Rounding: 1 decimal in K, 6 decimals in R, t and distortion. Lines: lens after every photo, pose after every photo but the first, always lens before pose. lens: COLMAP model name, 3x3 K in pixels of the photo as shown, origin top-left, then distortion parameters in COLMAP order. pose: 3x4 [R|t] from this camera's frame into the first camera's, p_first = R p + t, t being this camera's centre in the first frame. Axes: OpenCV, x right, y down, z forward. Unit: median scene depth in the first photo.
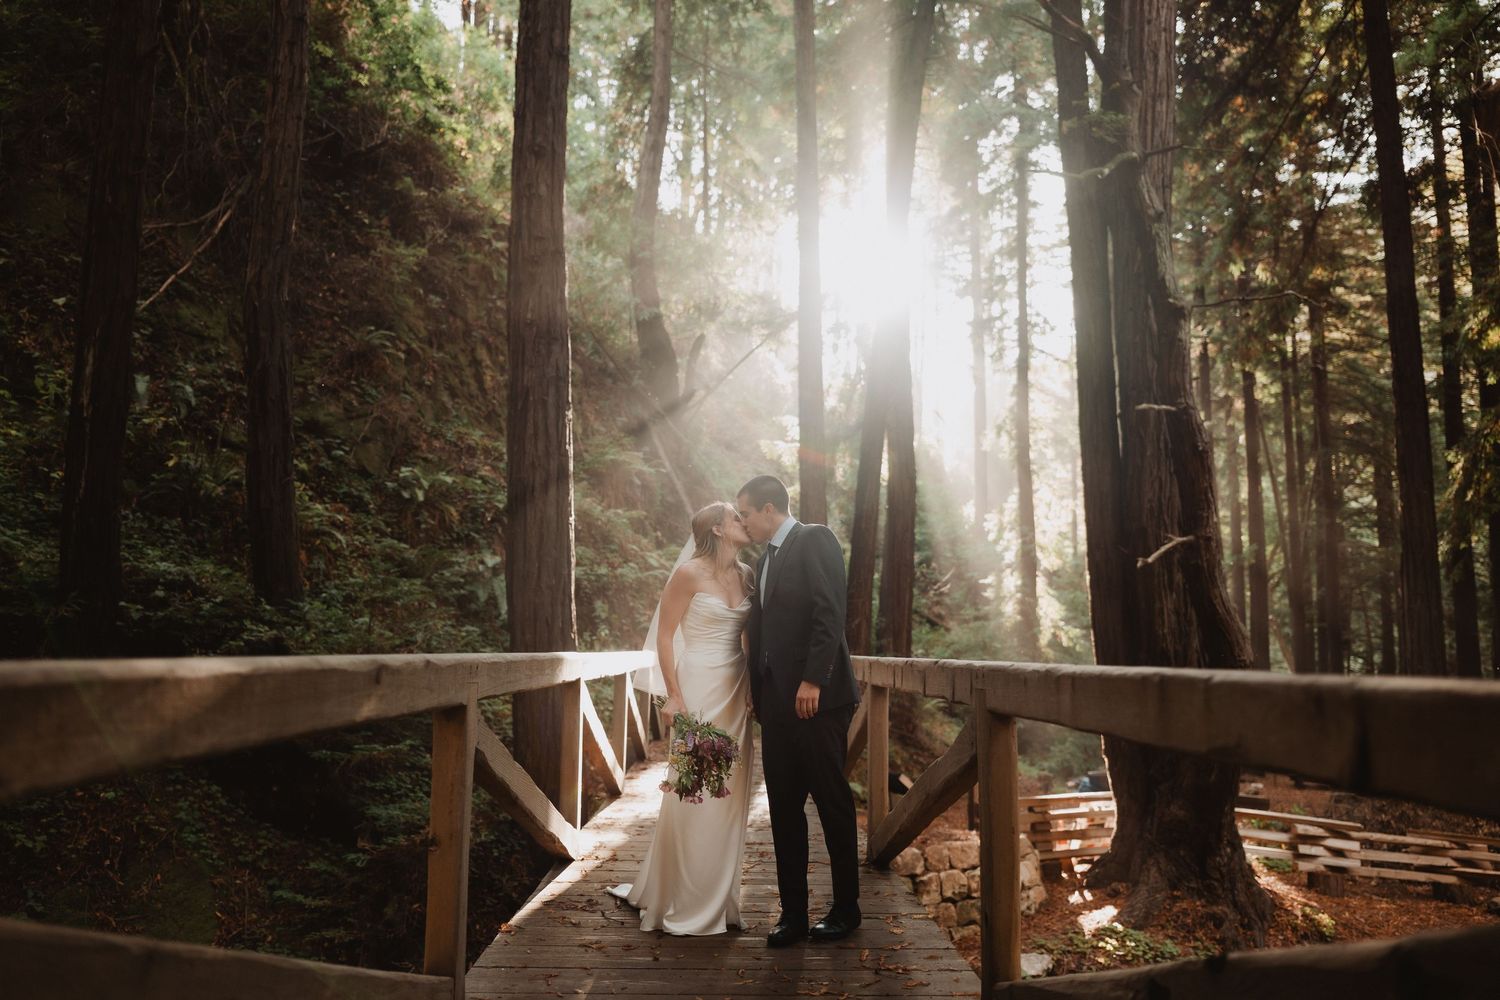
lens RADIAL K [[1191.9, 0, 750.0], [0, 1191.9, 500.0], [0, 0, 1]] dist [-0.003673, -0.009497]
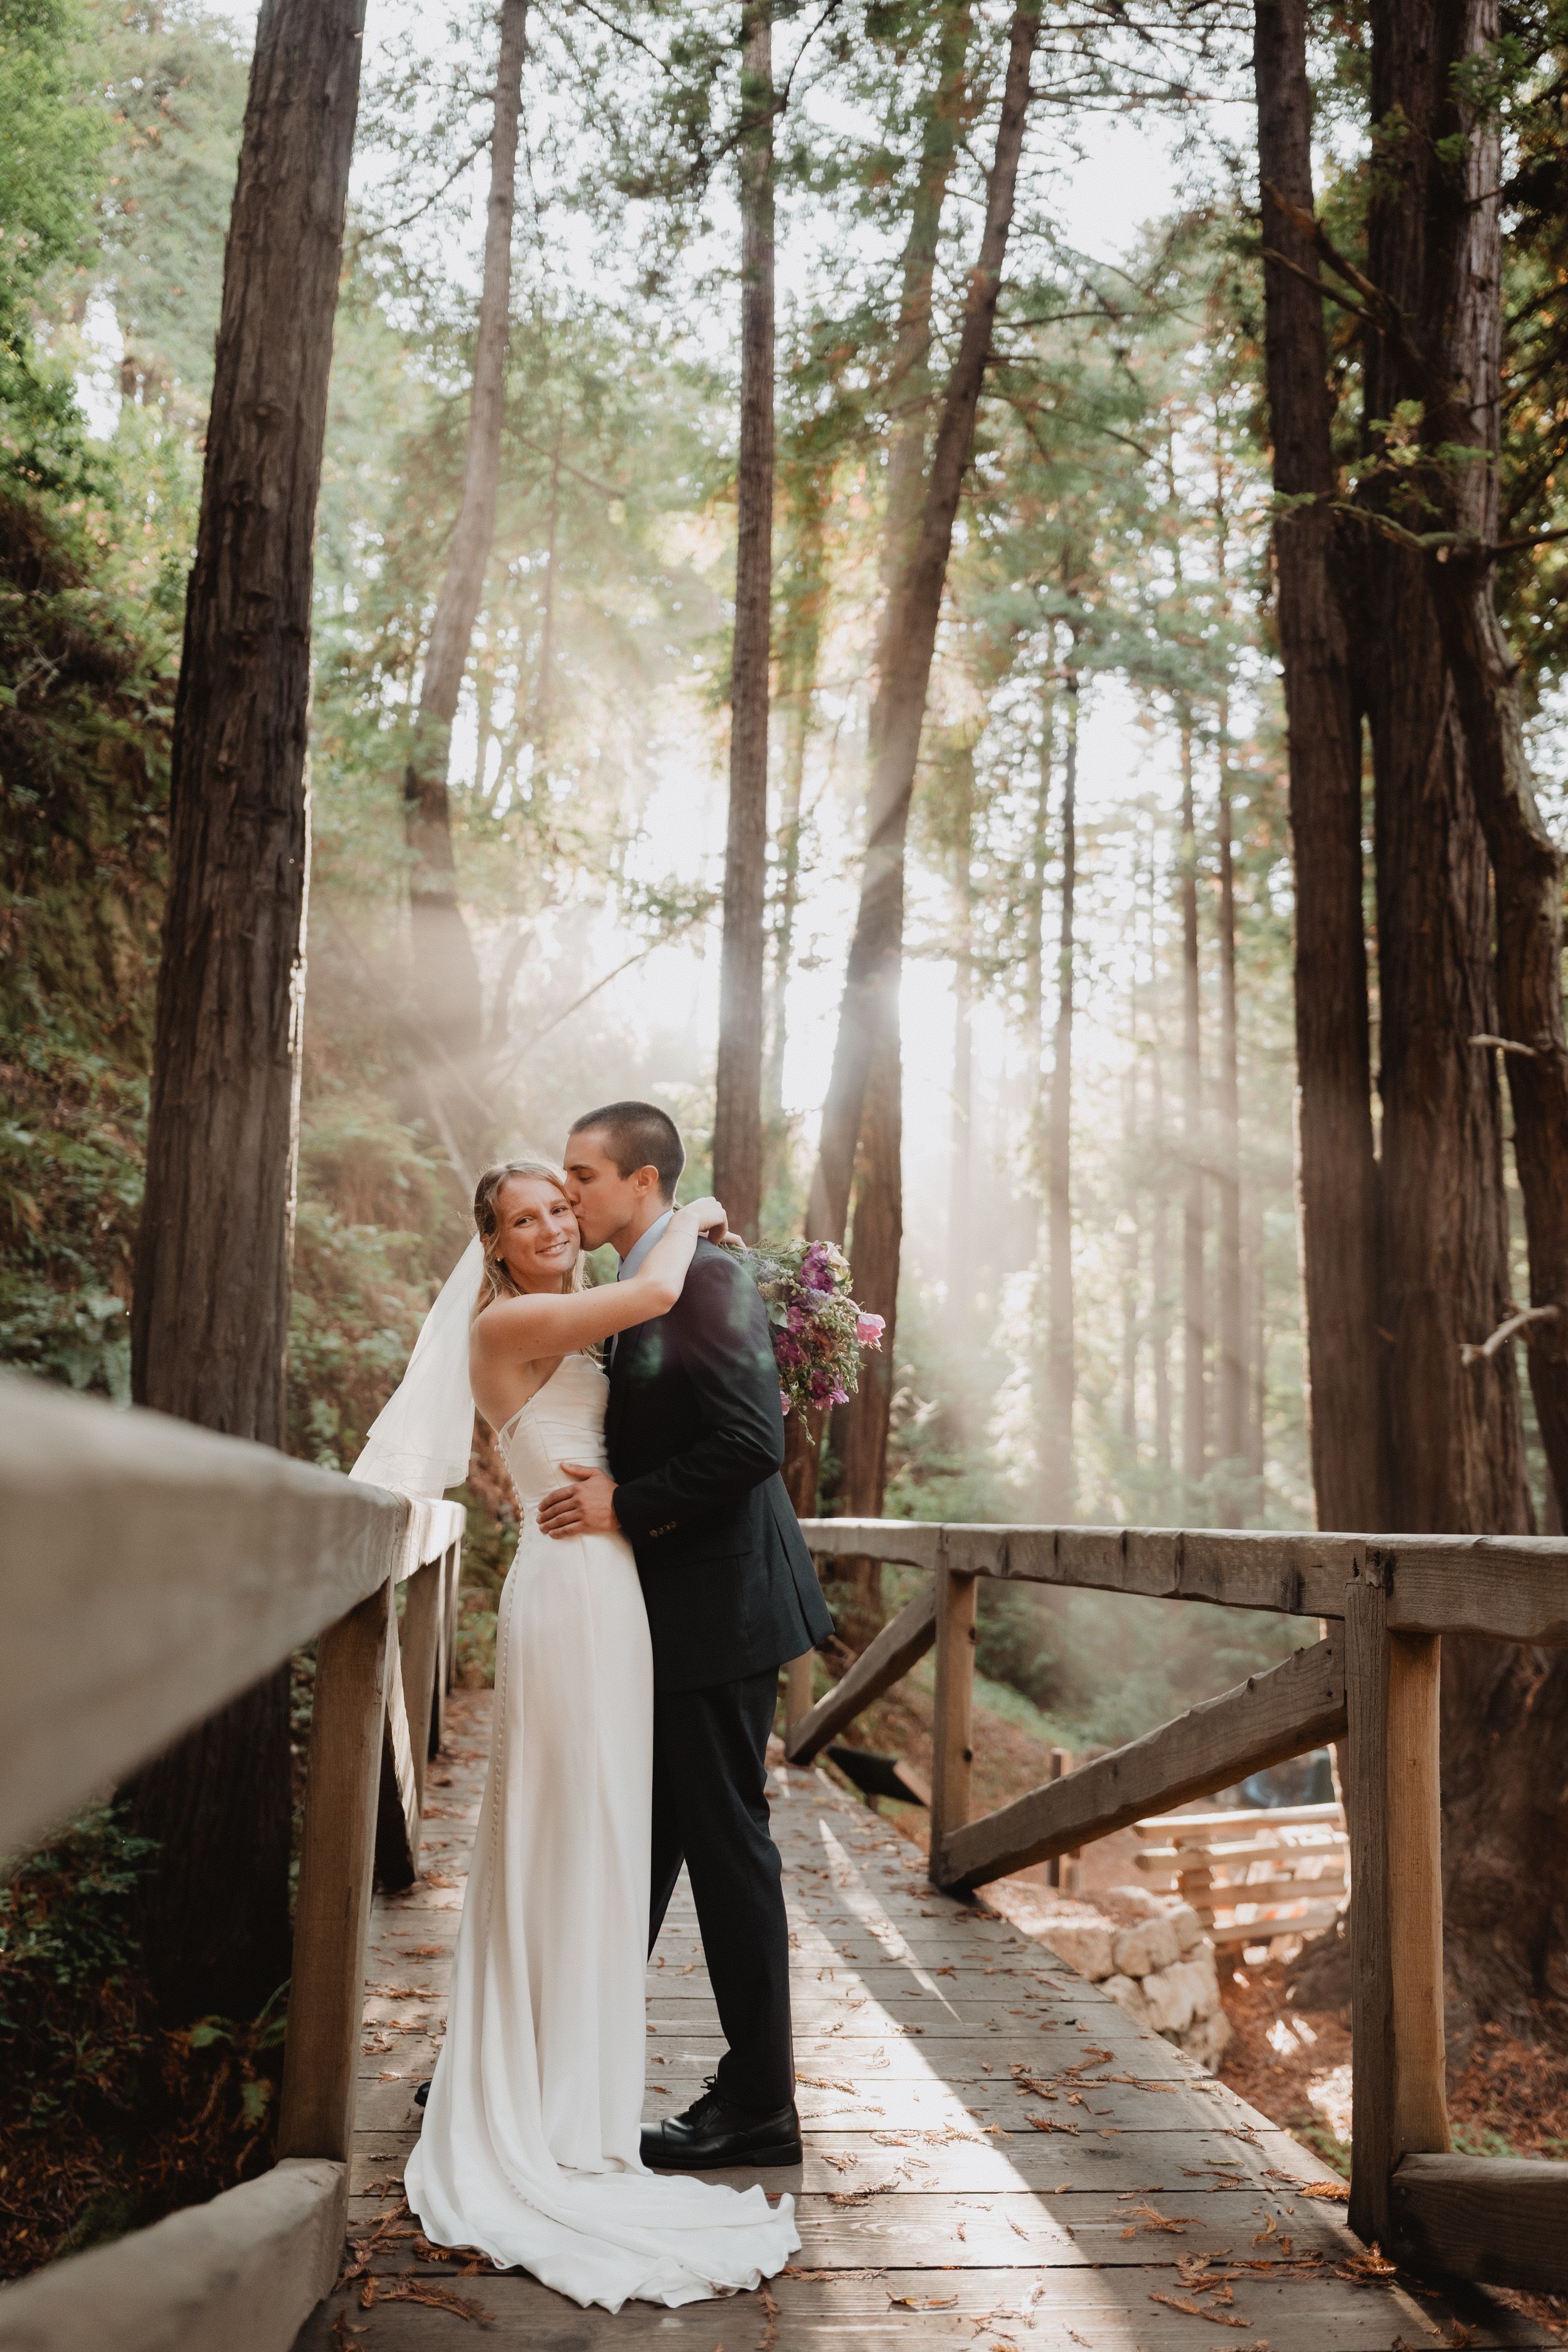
lens RADIAL K [[1868.9, 0, 790.9], [0, 1868.9, 1180.7], [0, 0, 1]] dist [-0.003673, -0.009497]
pose [[0.990075, 0.054433, 0.129568, -0.036733], [-0.047487, 0.997295, -0.056106, 0.025946], [-0.132272, 0.049396, 0.989982, 0.184624]]
